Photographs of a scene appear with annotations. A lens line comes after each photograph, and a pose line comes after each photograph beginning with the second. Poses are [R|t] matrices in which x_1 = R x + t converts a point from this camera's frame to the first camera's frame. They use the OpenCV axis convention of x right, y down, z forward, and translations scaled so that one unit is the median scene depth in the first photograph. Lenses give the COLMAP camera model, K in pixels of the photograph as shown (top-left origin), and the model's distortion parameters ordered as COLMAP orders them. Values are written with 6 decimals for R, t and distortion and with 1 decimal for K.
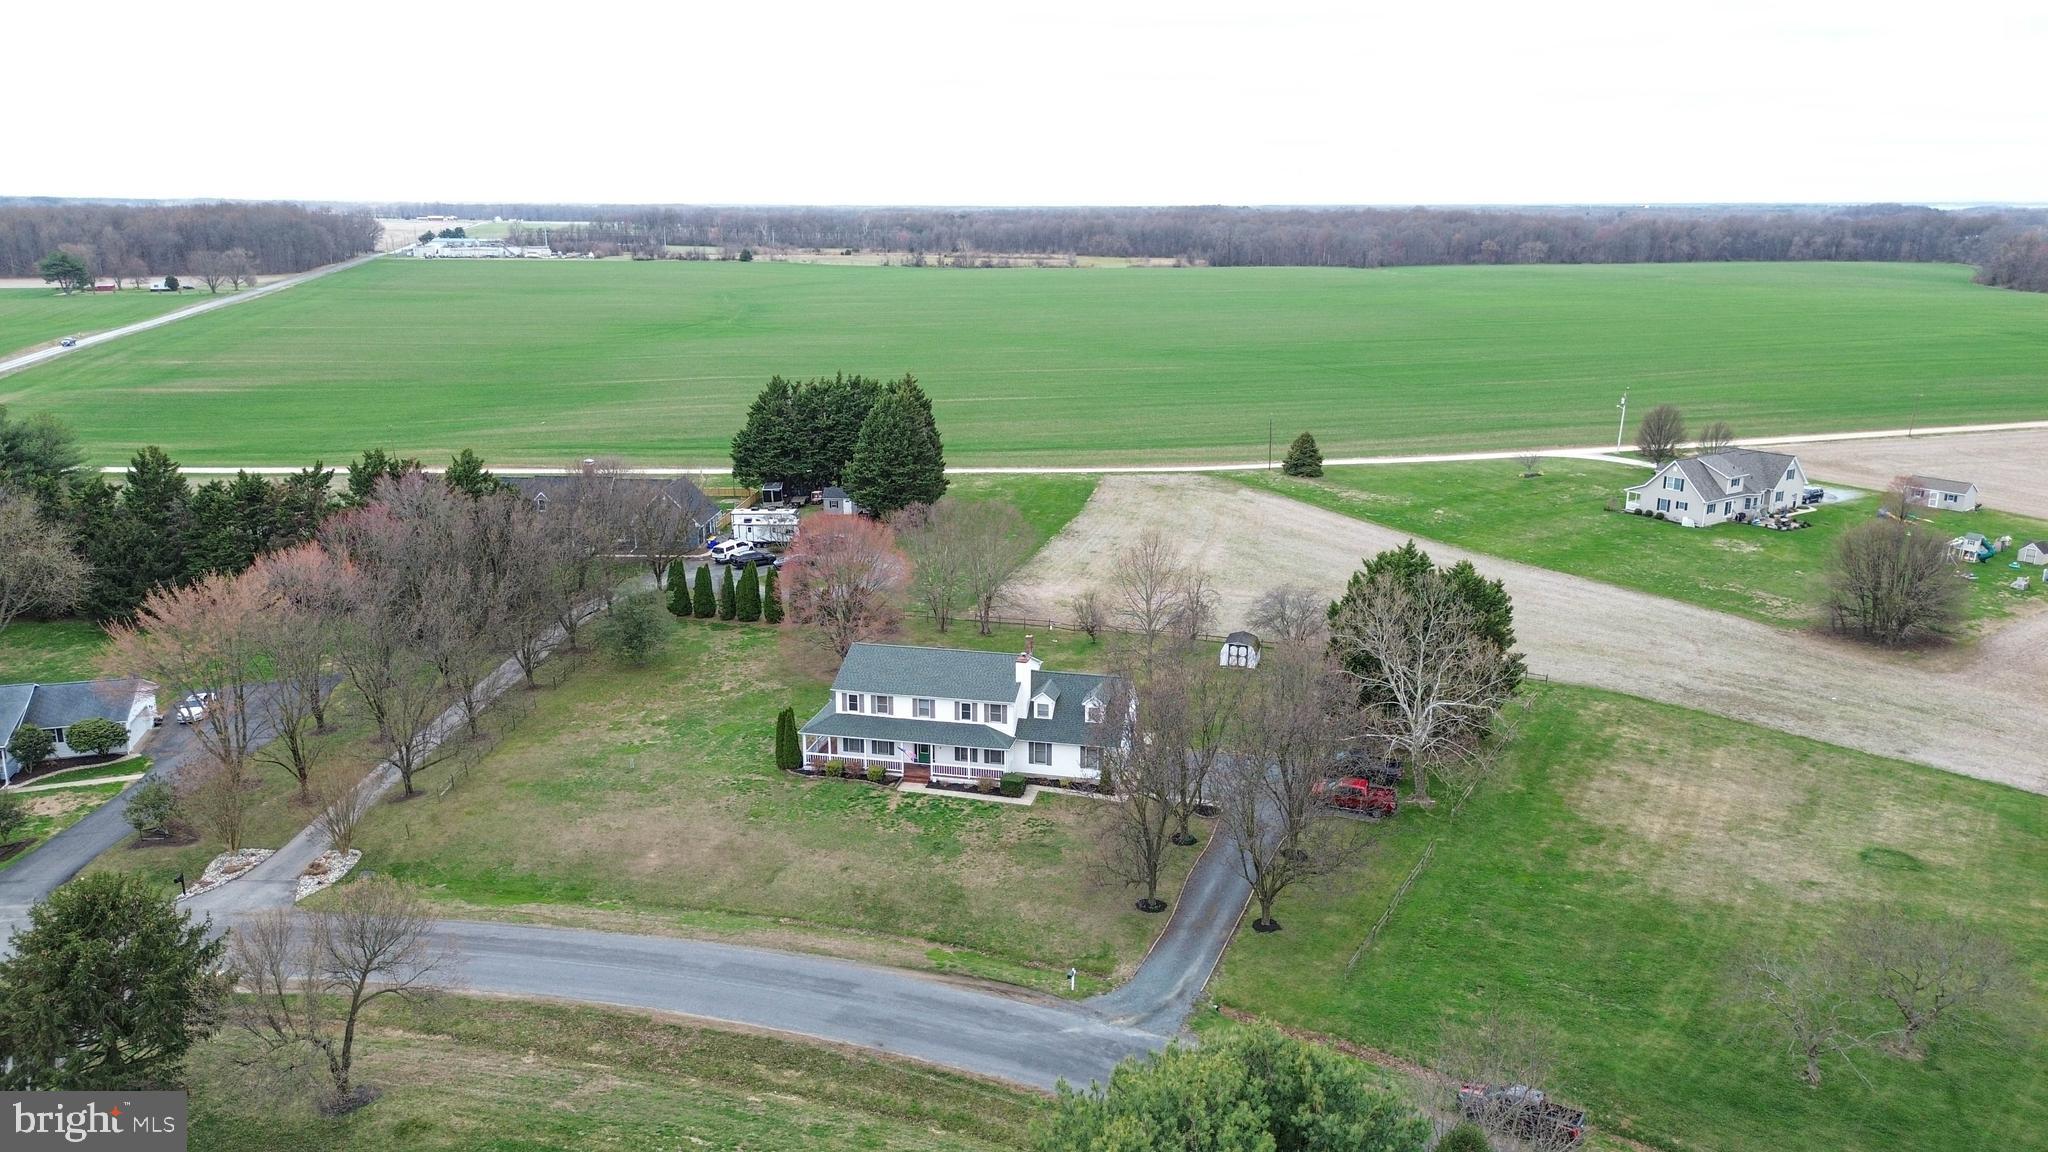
lens RADIAL K [[1440.9, 0, 1019.5], [0, 1440.9, 564.1], [0, 0, 1]] dist [0.069426, -0.072444]
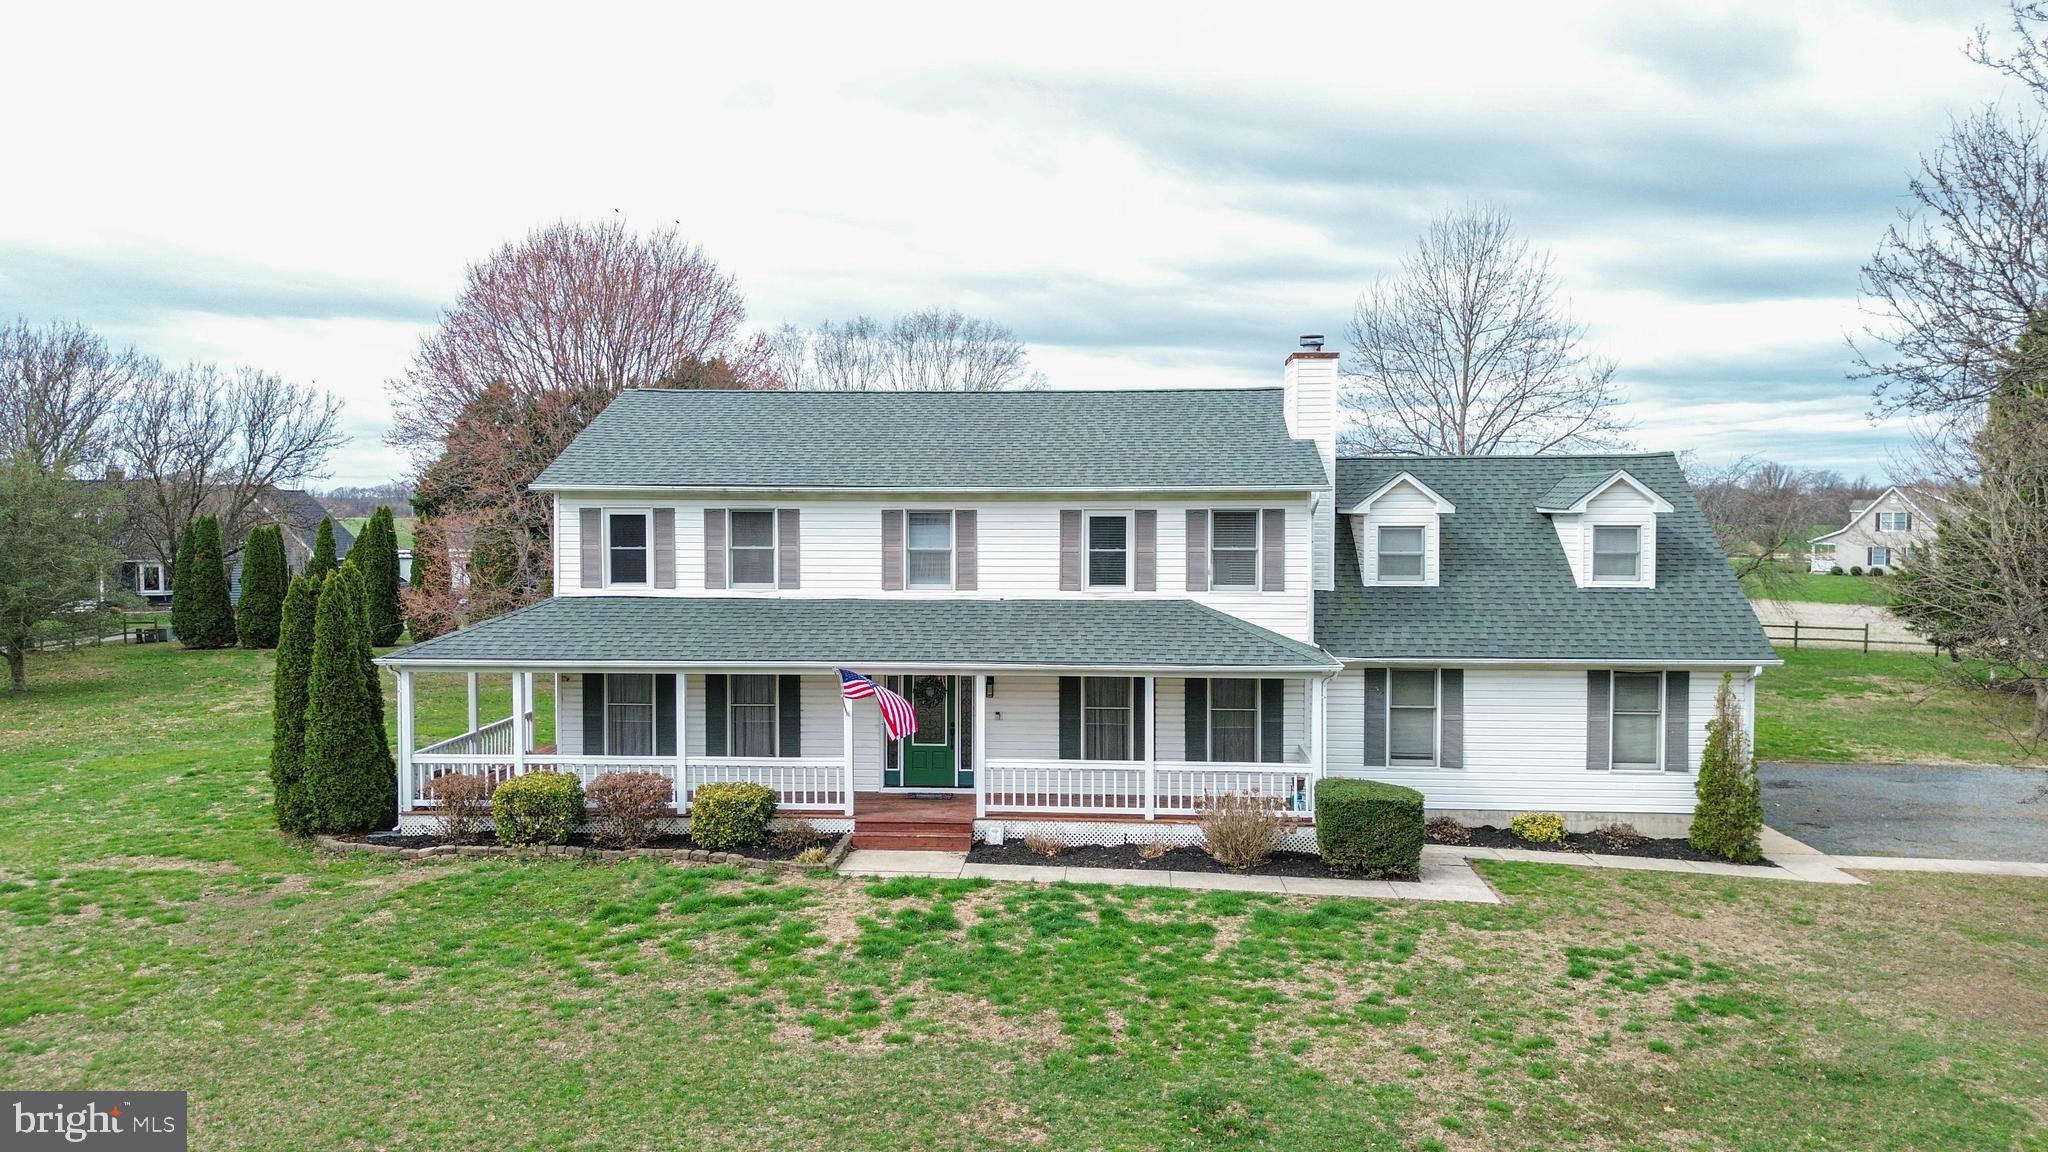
lens RADIAL K [[1440.9, 0, 1015.7], [0, 1440.9, 585.4], [0, 0, 1]] dist [0.069426, -0.072444]
pose [[0.988591, -0.009314, 0.150335, -0.087584], [0.037499, 0.981881, -0.185754, 0.149876], [-0.145881, 0.189272, 0.971028, 0.755393]]
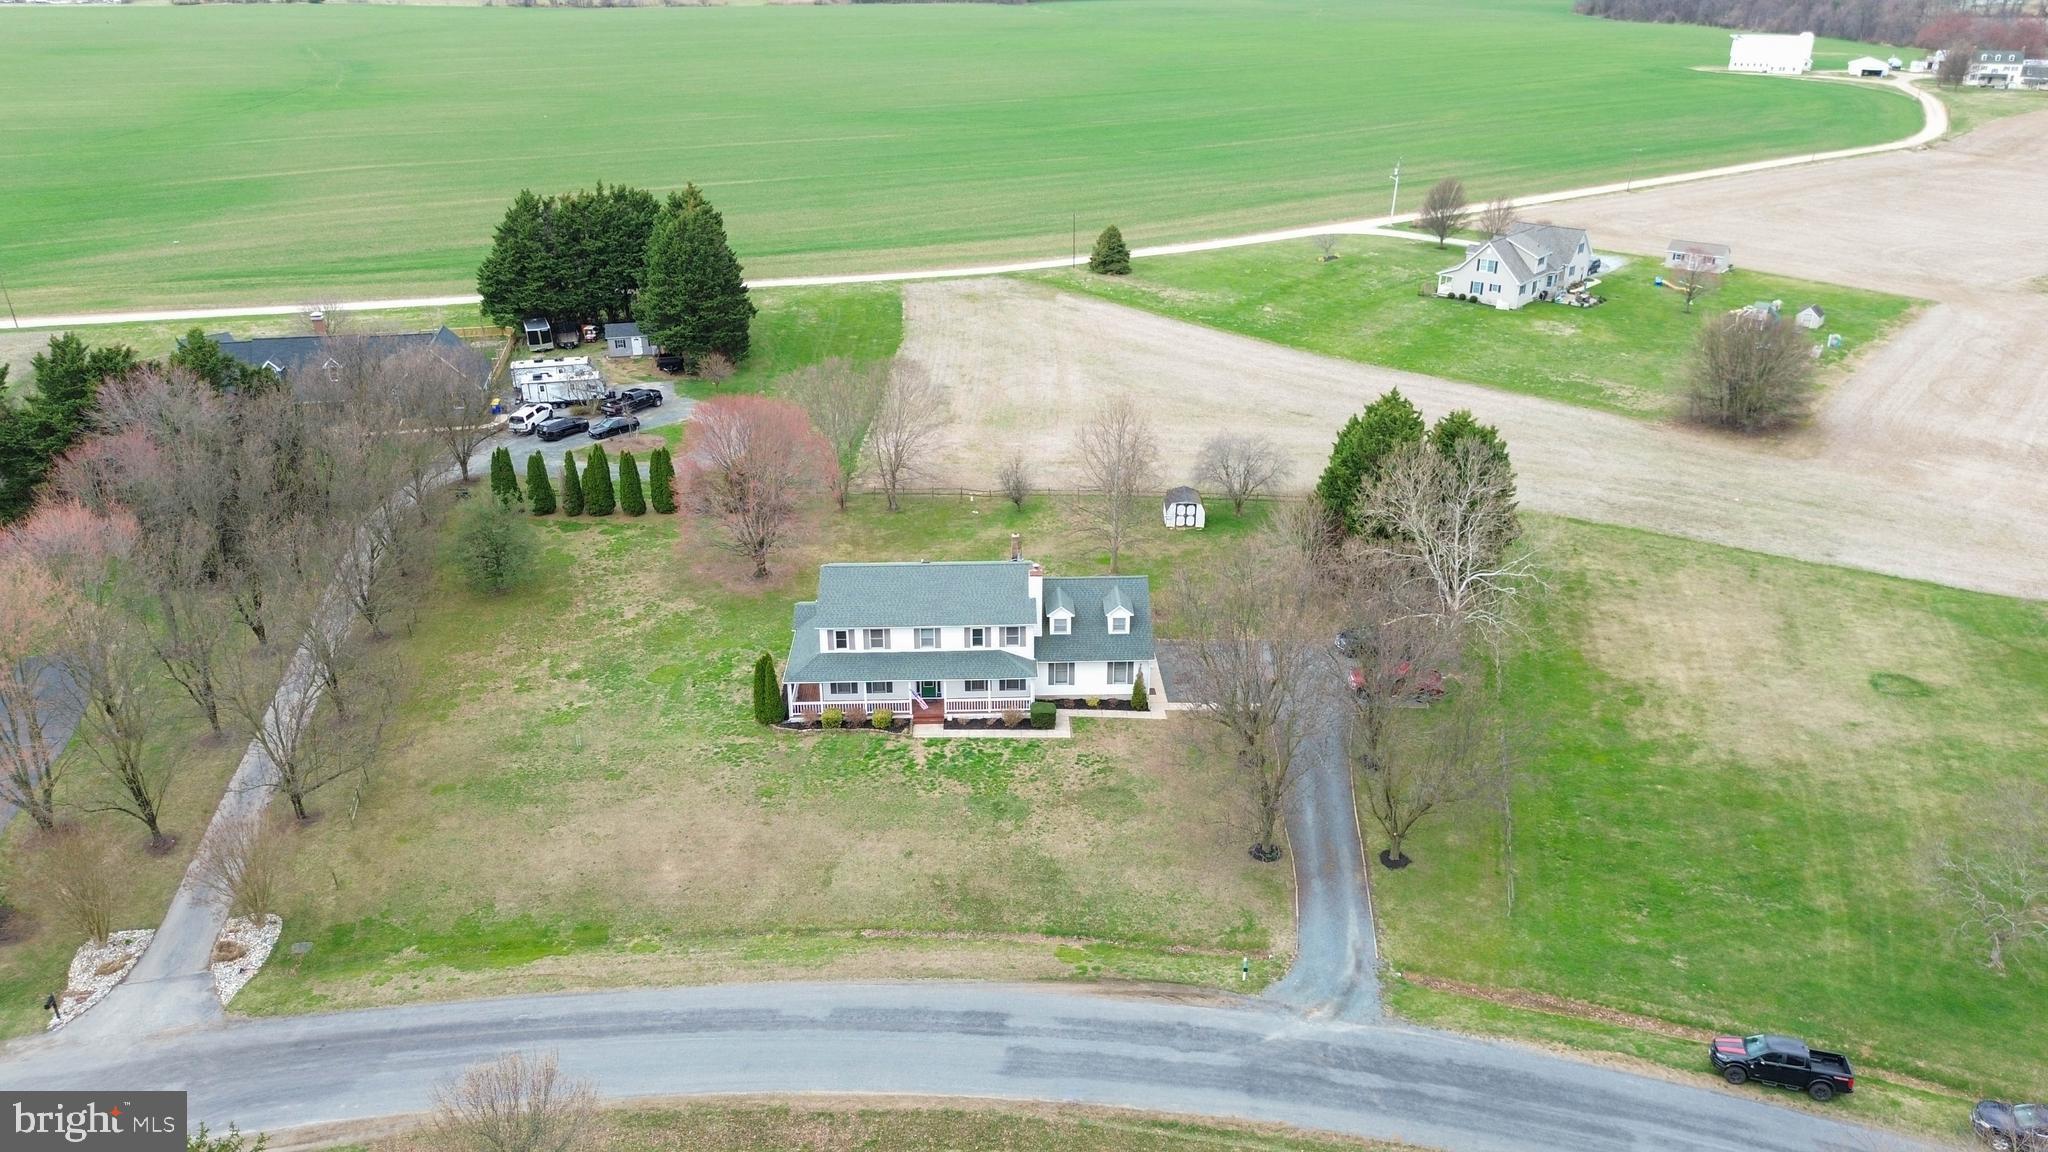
lens RADIAL K [[1440.9, 0, 1016.1], [0, 1440.9, 571.5], [0, 0, 1]] dist [0.069426, -0.072444]
pose [[0.968219, -0.104365, 0.227289, -0.204787], [0.063534, 0.981599, 0.180076, -0.090428], [-0.241900, -0.159912, 0.957033, 0.164926]]
